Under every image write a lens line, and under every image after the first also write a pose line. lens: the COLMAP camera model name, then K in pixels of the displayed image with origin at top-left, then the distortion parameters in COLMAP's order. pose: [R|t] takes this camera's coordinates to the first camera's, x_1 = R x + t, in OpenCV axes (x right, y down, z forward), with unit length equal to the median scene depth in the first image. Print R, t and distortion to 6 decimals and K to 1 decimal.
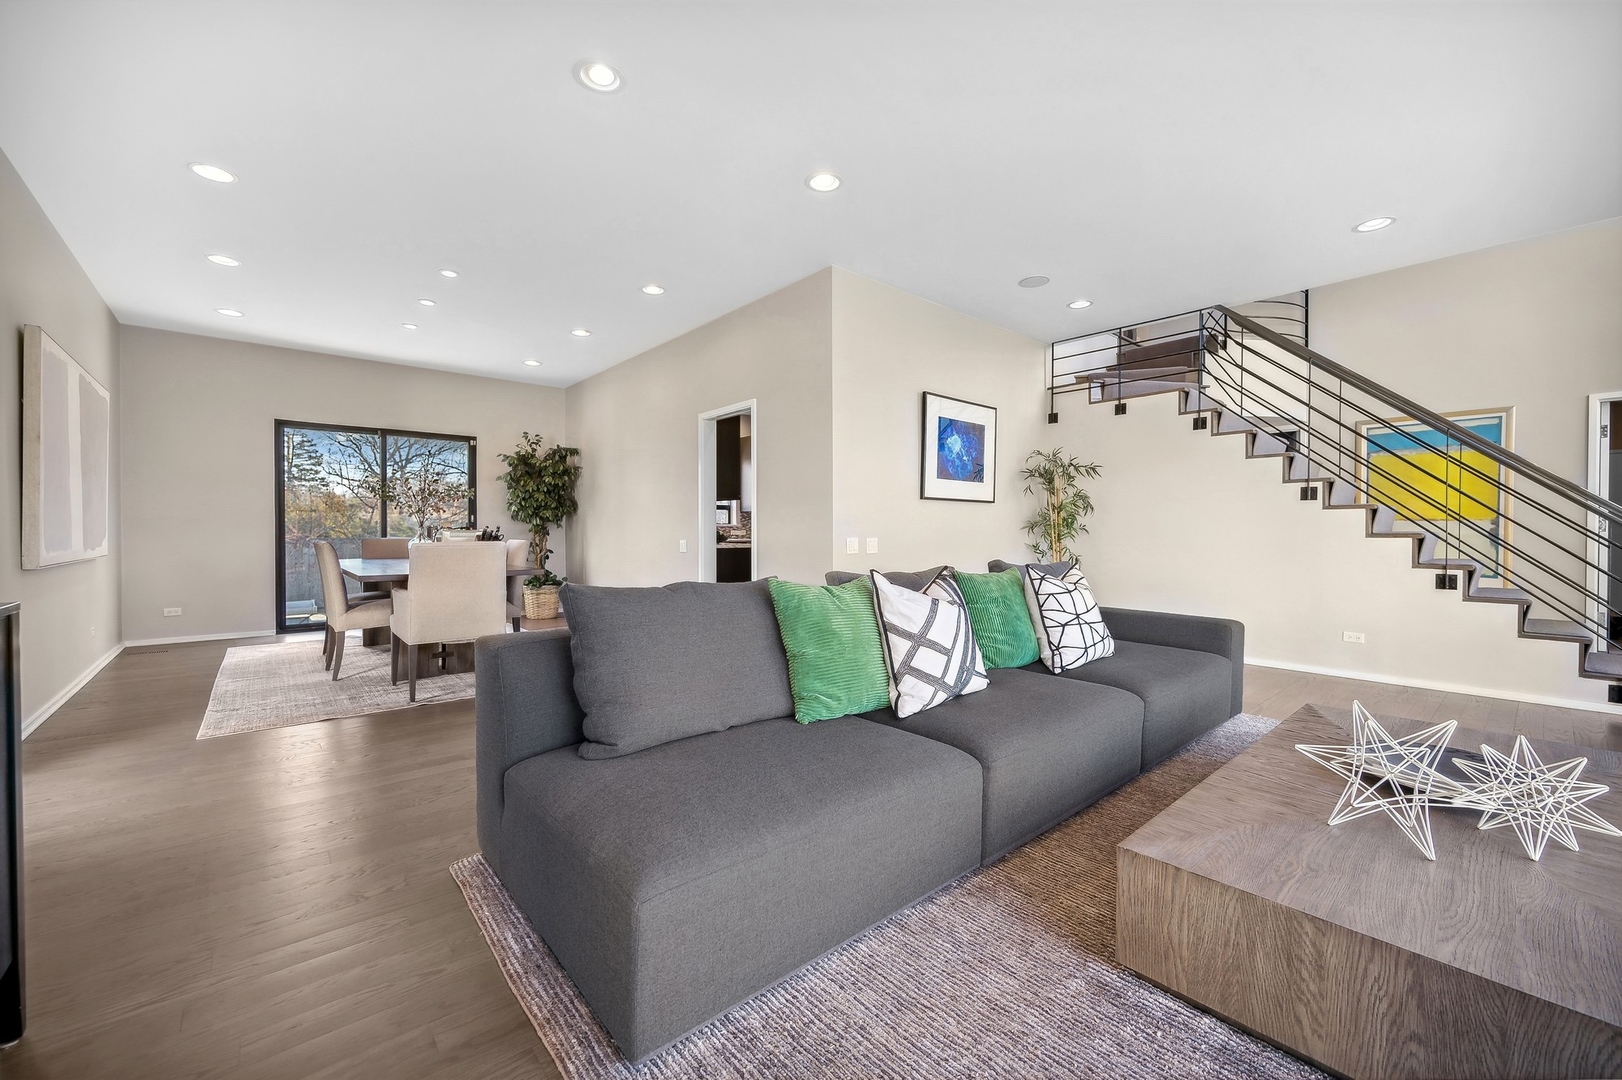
lens RADIAL K [[640.5, 0, 811.0], [0, 640.5, 540.0], [0, 0, 1]] dist [-0.000719, -0.000357]
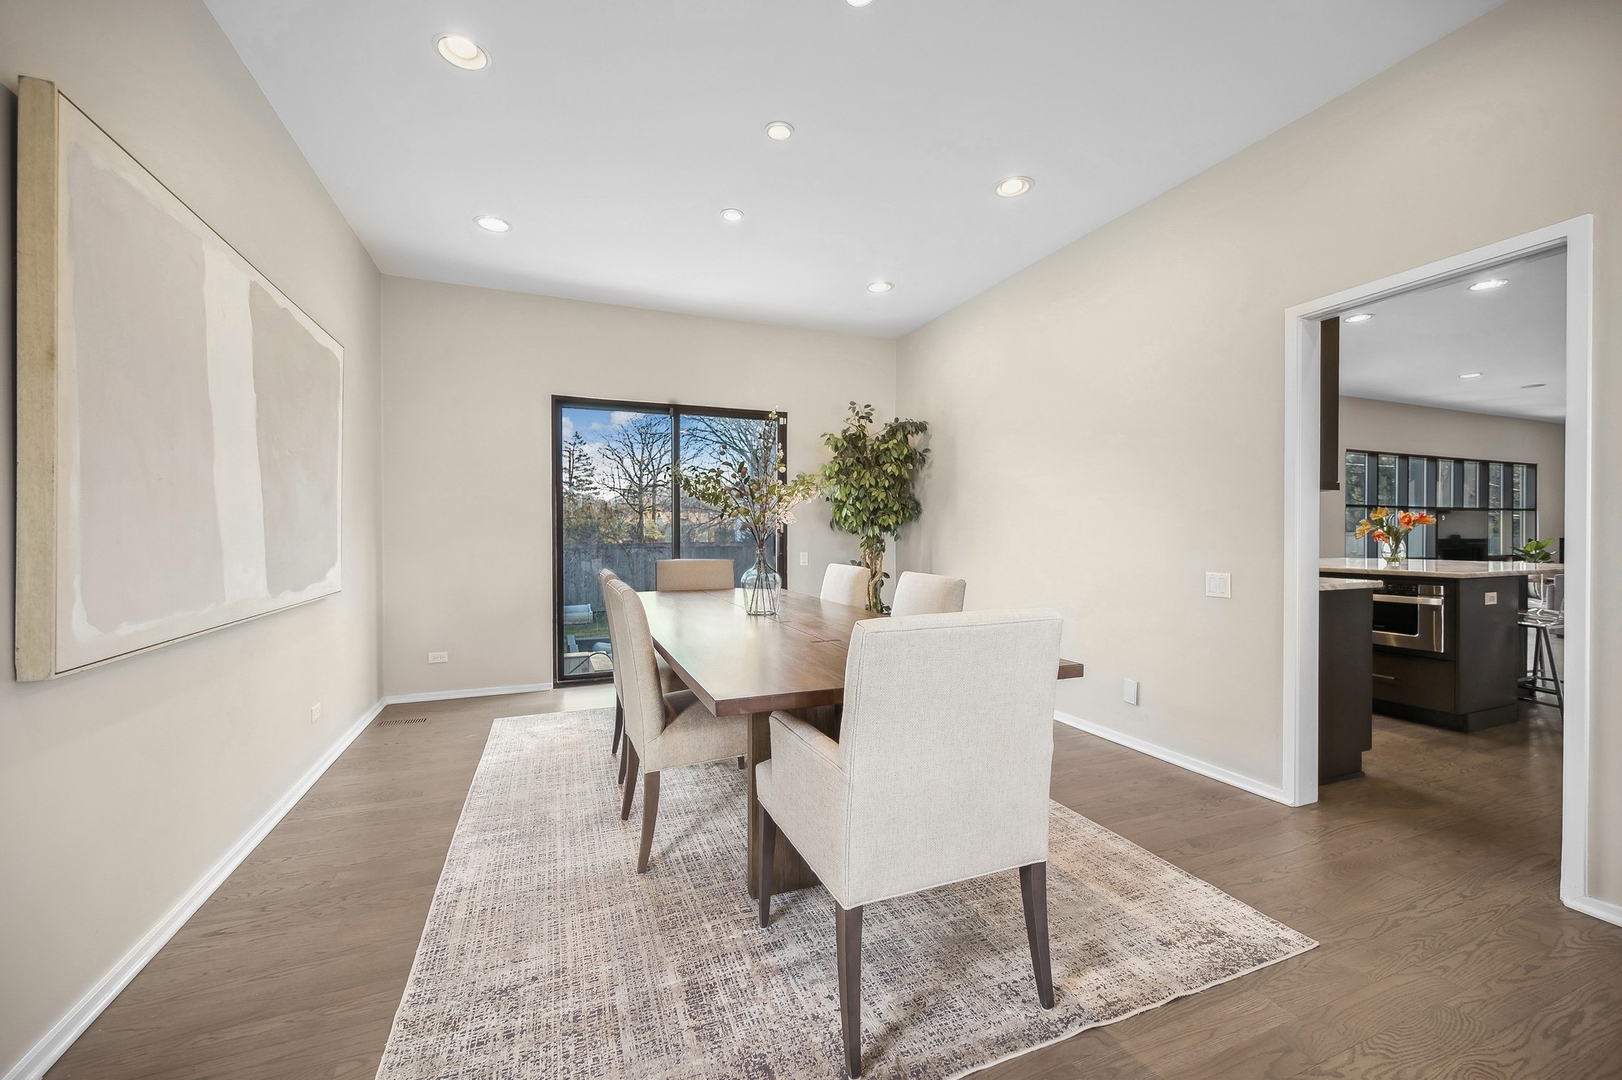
lens RADIAL K [[640.5, 0, 811.0], [0, 640.5, 540.0], [0, 0, 1]] dist [-0.000719, -0.000357]
pose [[0.947859, 0.000364, -0.318691, -0.276225], [-0.000897, 0.999998, -0.001527, -0.019189], [0.318690, 0.001733, 0.947857, 0.341791]]
